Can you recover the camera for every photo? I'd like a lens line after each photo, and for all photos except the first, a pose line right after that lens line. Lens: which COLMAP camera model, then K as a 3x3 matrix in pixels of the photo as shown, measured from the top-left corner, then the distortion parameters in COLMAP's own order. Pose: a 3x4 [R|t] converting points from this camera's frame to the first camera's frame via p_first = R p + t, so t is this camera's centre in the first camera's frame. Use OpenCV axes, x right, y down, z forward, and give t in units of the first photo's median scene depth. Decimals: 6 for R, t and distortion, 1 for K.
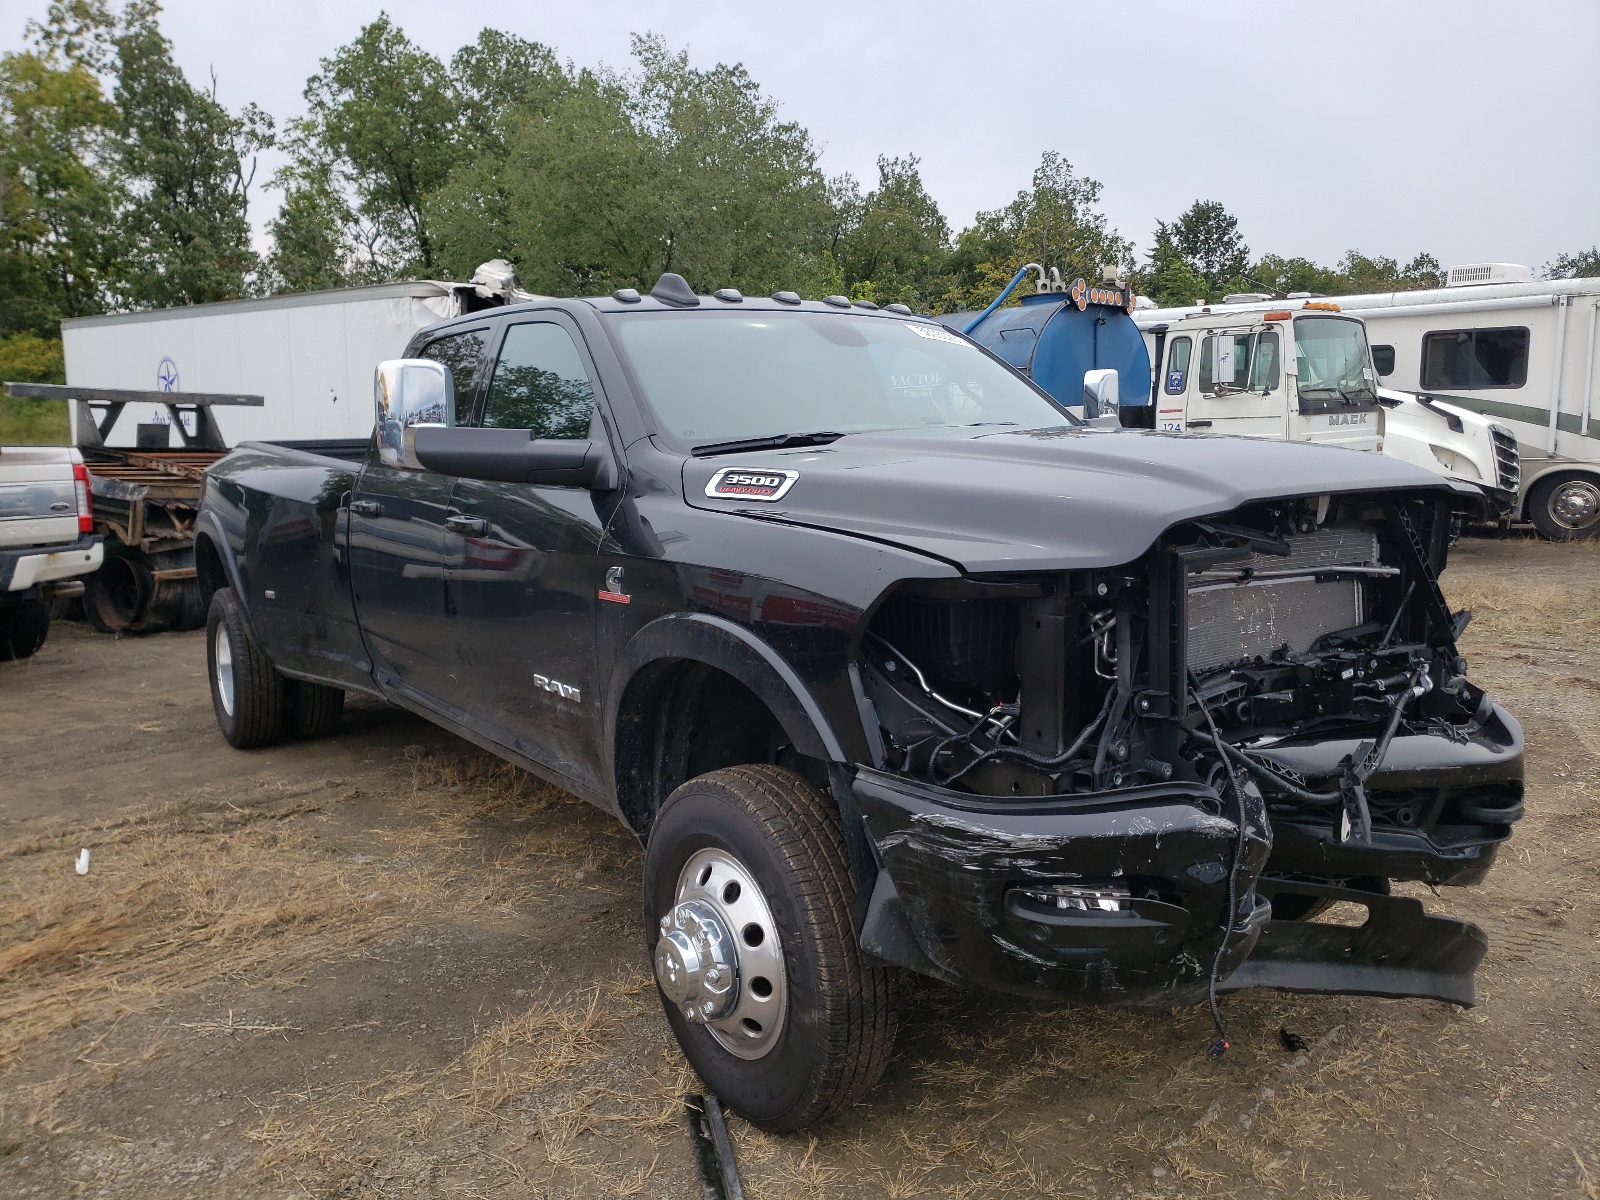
lens RADIAL K [[1266.7, 0, 800.0], [0, 1266.7, 600.0], [0, 0, 1]] dist [0.009356, 0.003887]
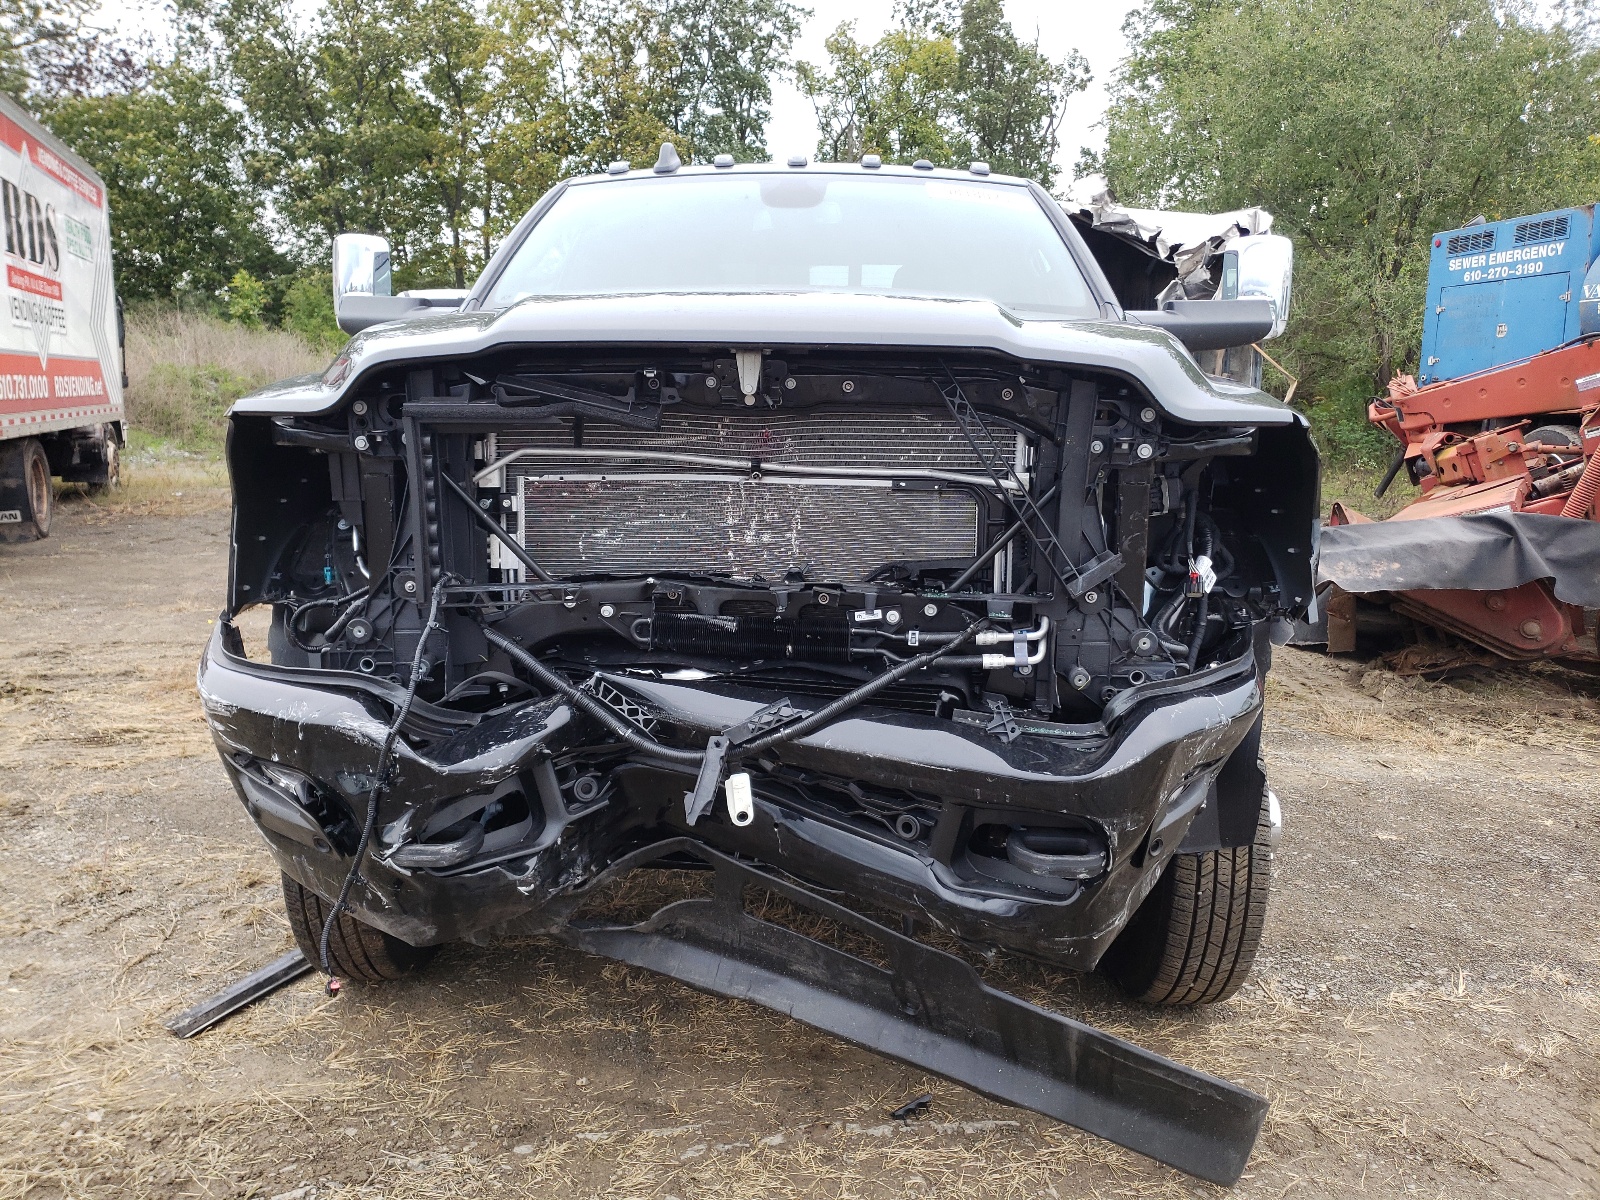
lens RADIAL K [[1266.7, 0, 800.0], [0, 1266.7, 600.0], [0, 0, 1]] dist [0.009356, 0.003887]
pose [[0.781665, 0.130796, -0.609829, 0.218561], [-0.104134, 0.991408, 0.079161, -0.000888], [0.614943, 0.001626, 0.788570, 0.106499]]
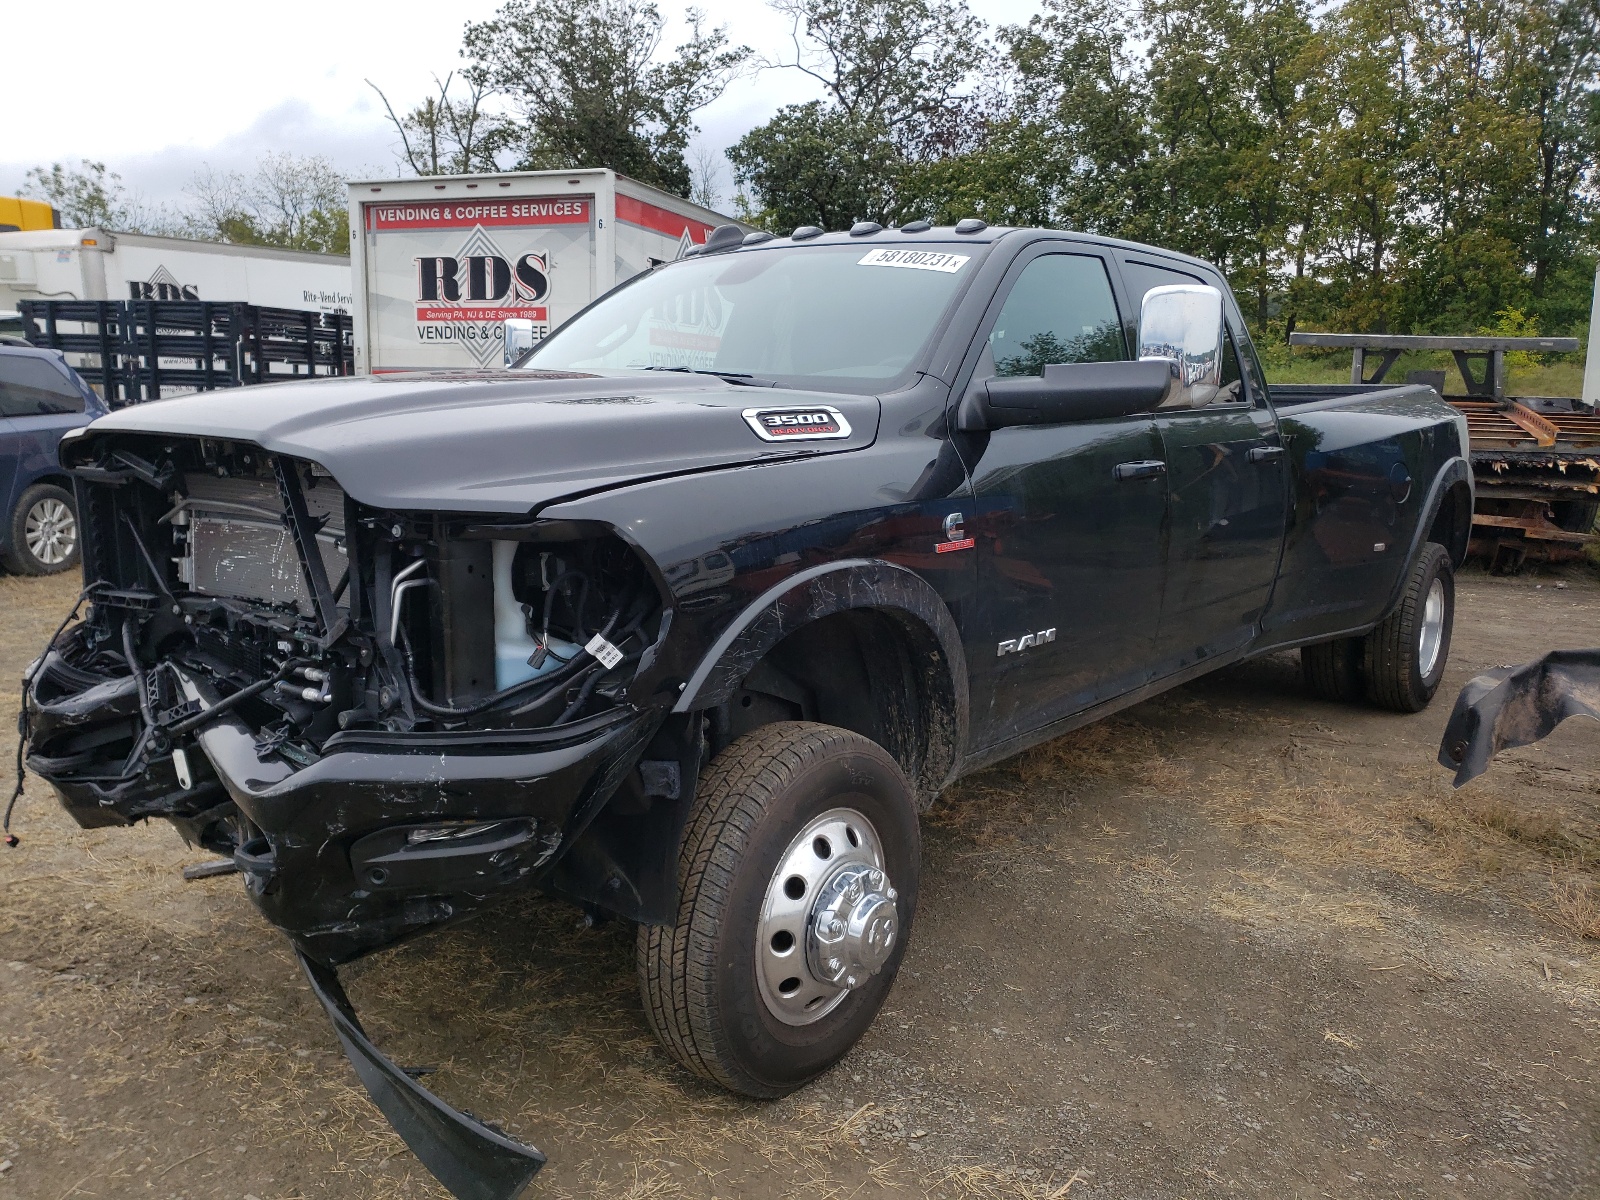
lens RADIAL K [[1271.1, 0, 800.0], [0, 1271.1, 600.0], [0, 0, 1]] dist [0.033697, 0.002177]
pose [[0.228190, 0.178412, -0.957130, 0.363411], [-0.141878, 0.978667, 0.148601, -0.042775], [0.963224, 0.101886, 0.248635, 0.296624]]
